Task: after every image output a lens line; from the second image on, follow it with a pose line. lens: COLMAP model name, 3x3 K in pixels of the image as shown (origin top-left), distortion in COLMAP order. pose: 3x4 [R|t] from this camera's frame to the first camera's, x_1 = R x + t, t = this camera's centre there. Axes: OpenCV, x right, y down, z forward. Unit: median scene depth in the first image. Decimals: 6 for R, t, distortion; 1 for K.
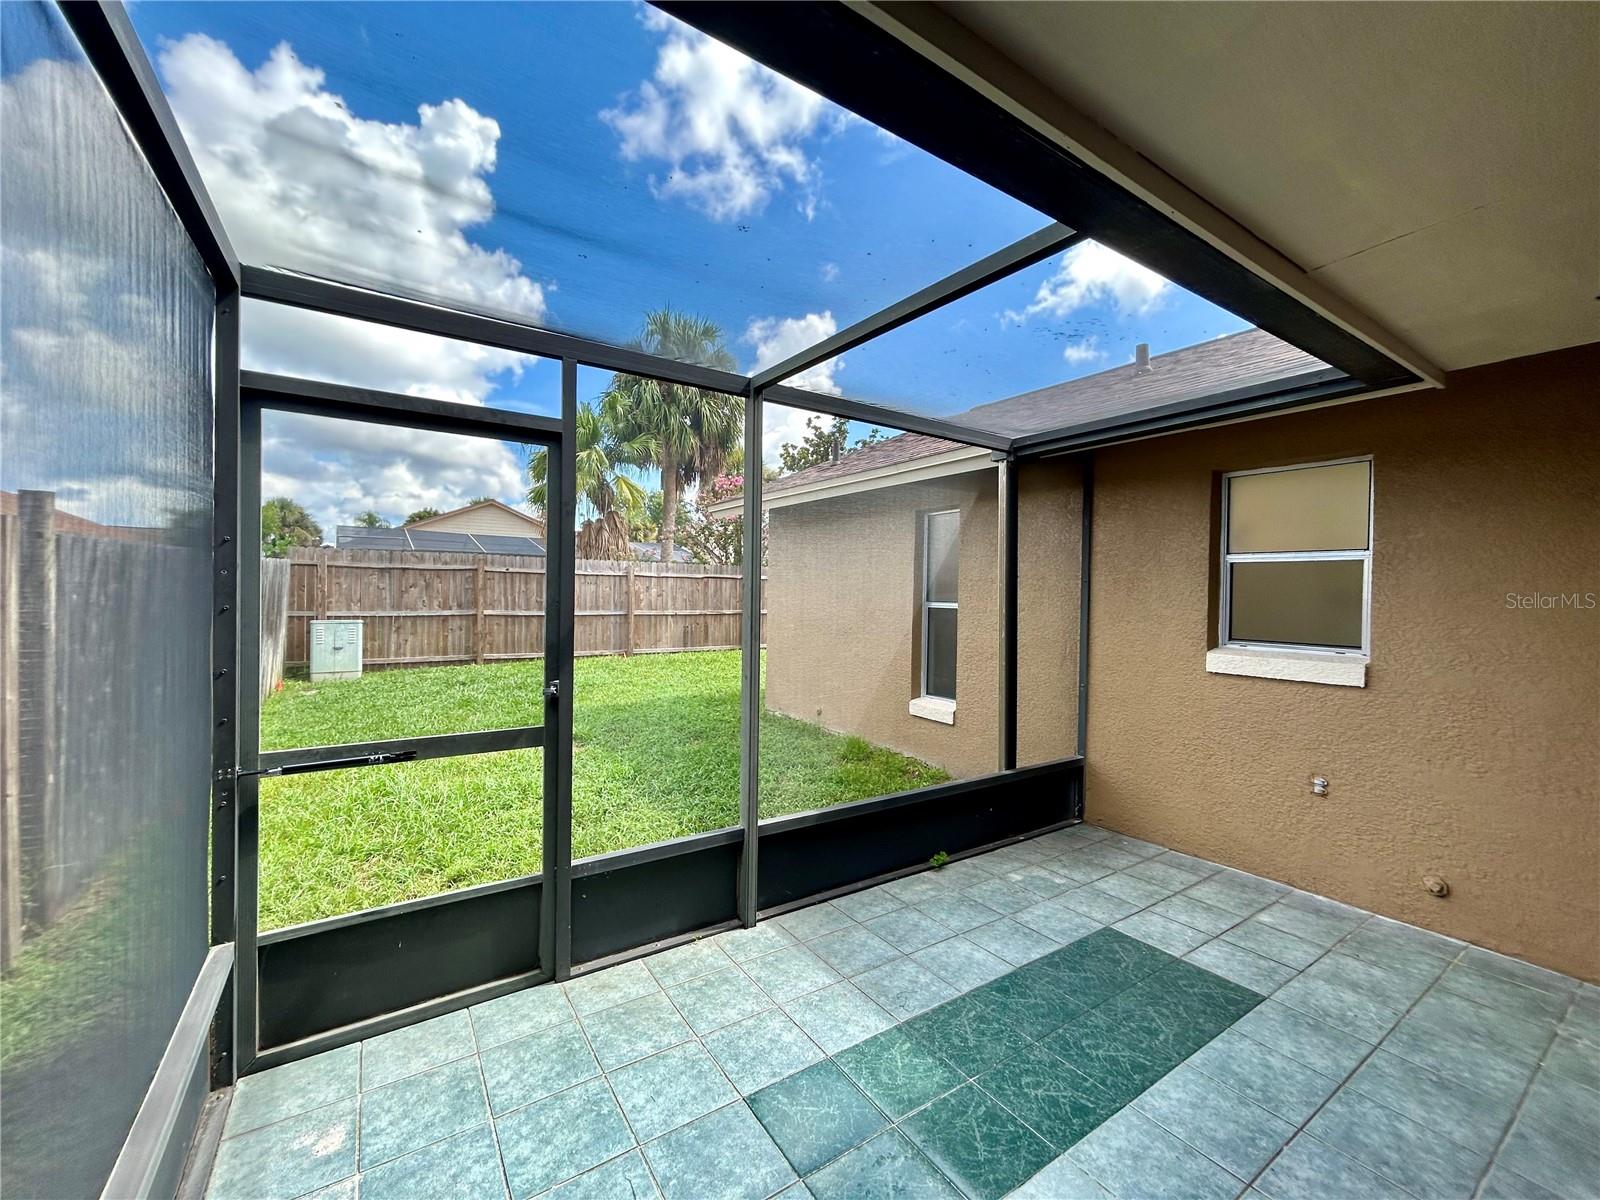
lens RADIAL K [[646.2, 0, 804.9], [0, 646.2, 600.6], [0, 0, 1]] dist [-0.003648, 0.000726]
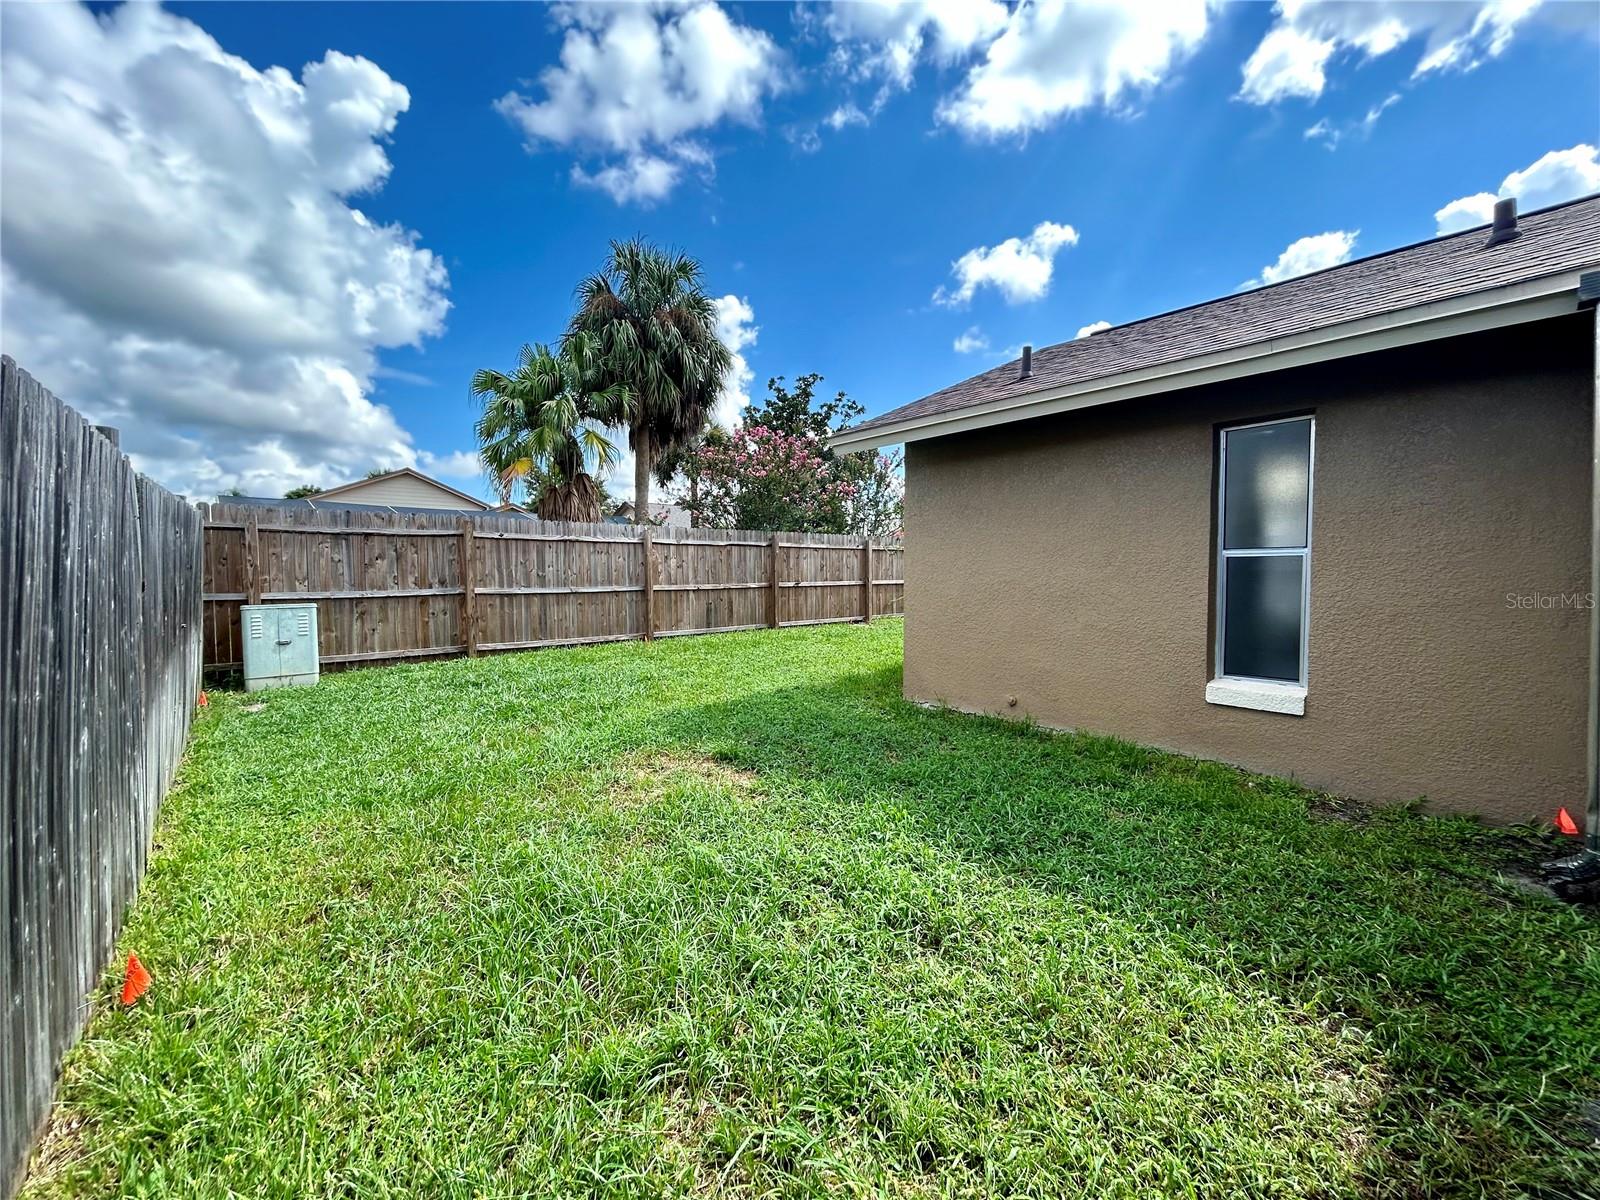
lens RADIAL K [[646.2, 0, 803.1], [0, 646.2, 601.0], [0, 0, 1]] dist [-0.003648, 0.000726]
pose [[0.991187, -0.027723, 0.129538, -0.205374], [0.023507, 0.999146, 0.033966, 0.013488], [-0.130369, -0.030622, 0.990993, 0.179642]]
